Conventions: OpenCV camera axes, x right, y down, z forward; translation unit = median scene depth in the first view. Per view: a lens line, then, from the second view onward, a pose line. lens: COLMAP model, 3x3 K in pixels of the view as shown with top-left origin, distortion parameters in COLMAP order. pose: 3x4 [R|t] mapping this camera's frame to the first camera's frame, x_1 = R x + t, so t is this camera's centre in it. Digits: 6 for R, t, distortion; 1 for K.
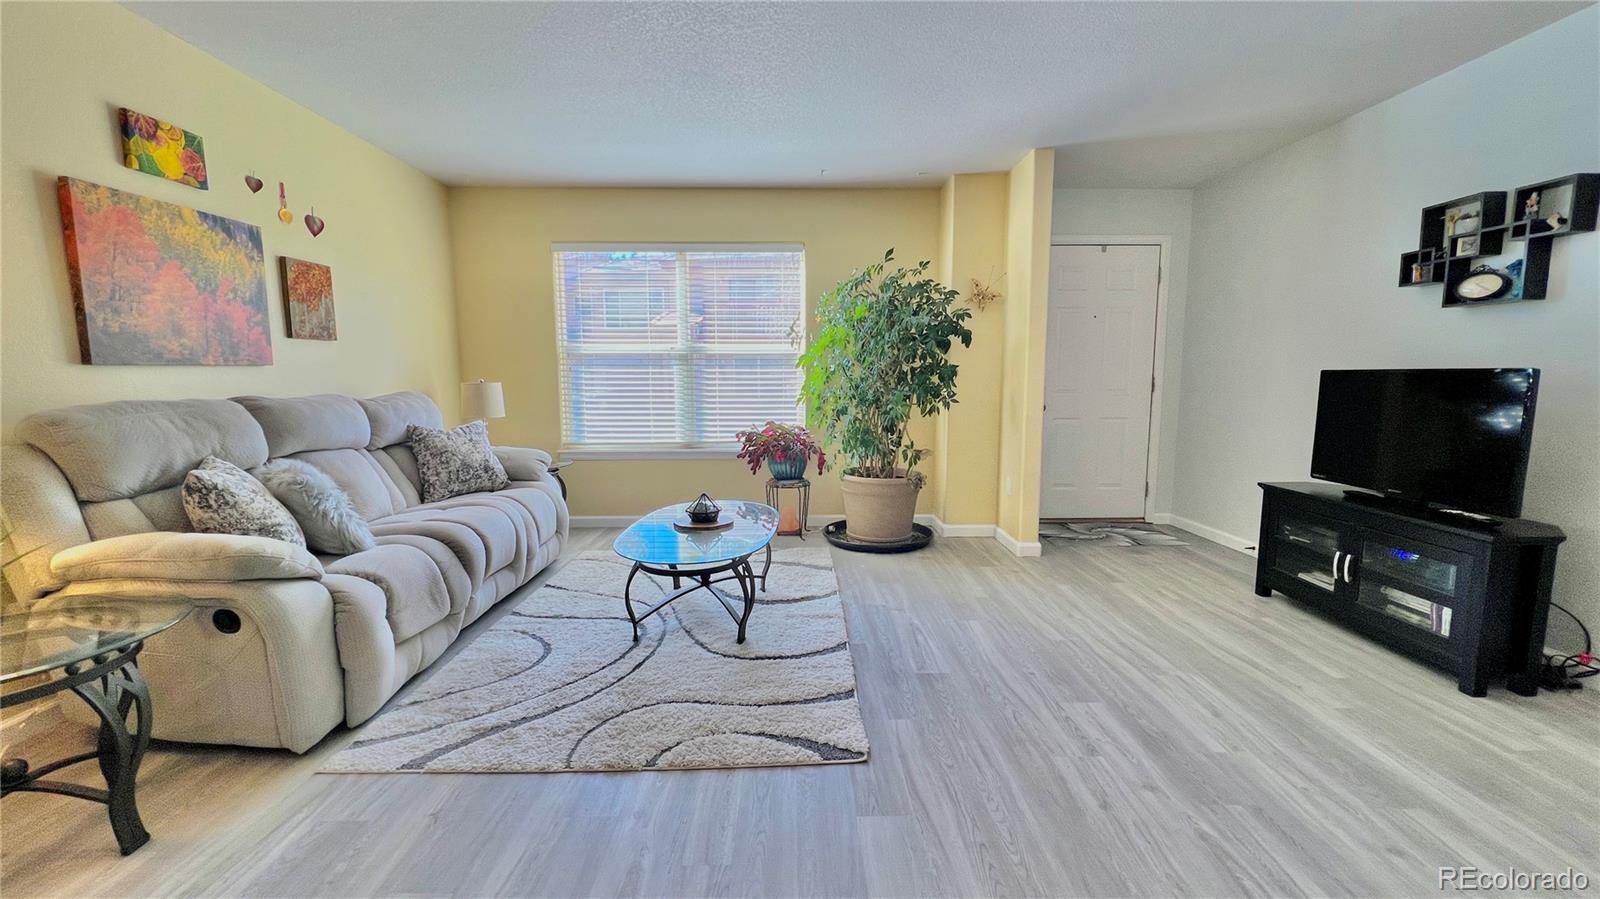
lens RADIAL K [[635.9, 0, 801.2], [0, 635.9, 452.8], [0, 0, 1]] dist [0.000264, 0.000268]
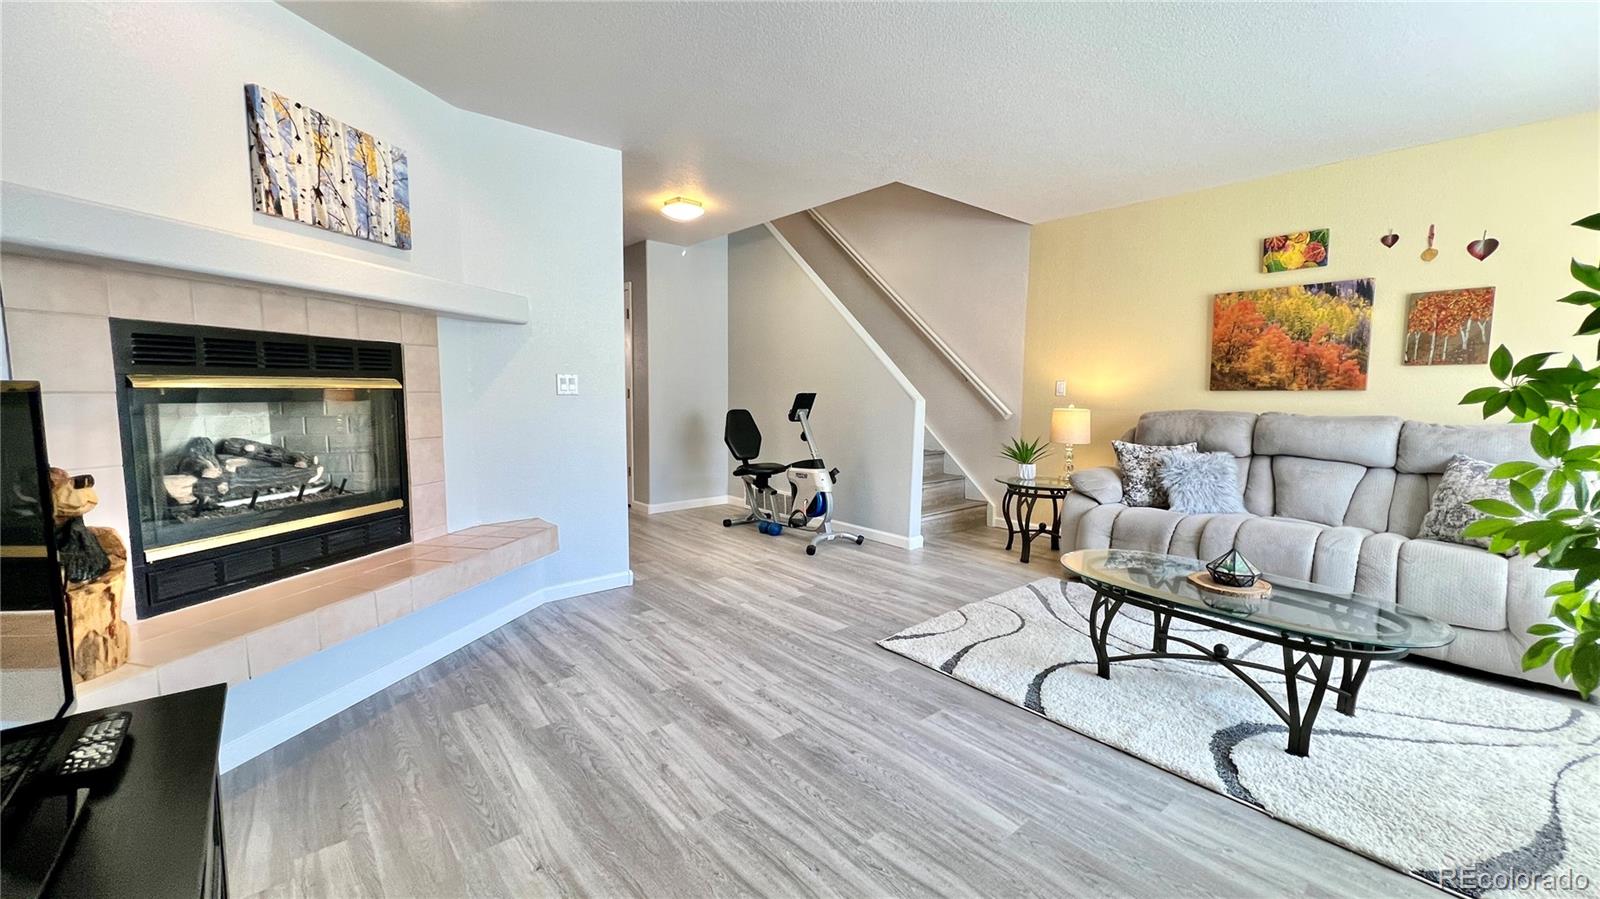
lens RADIAL K [[635.9, 0, 801.2], [0, 635.9, 452.8], [0, 0, 1]] dist [0.000264, 0.000268]
pose [[-0.772313, 0.056492, -0.632725, 0.810515], [-0.086245, 0.977490, 0.192547, -0.169852], [0.629360, 0.203276, -0.750057, 1.323233]]
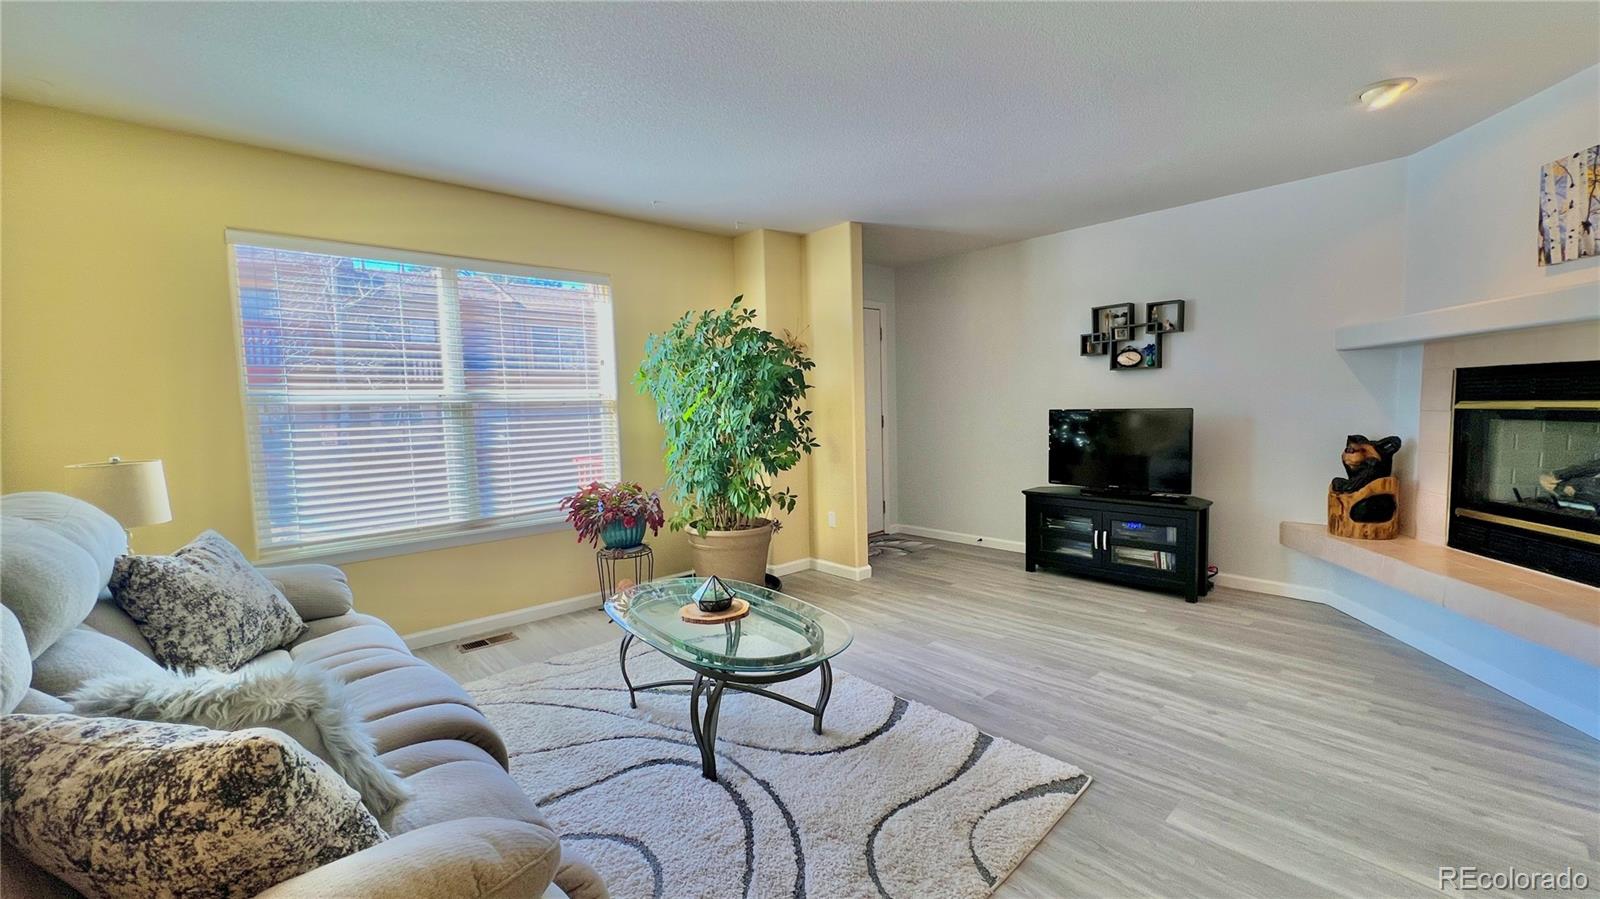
lens RADIAL K [[635.9, 0, 801.2], [0, 635.9, 452.8], [0, 0, 1]] dist [0.000264, 0.000268]
pose [[0.750255, -0.068098, 0.657633, -0.648277], [0.104350, 0.994411, -0.016076, -0.074846], [-0.652862, 0.080686, 0.753167, 0.309724]]
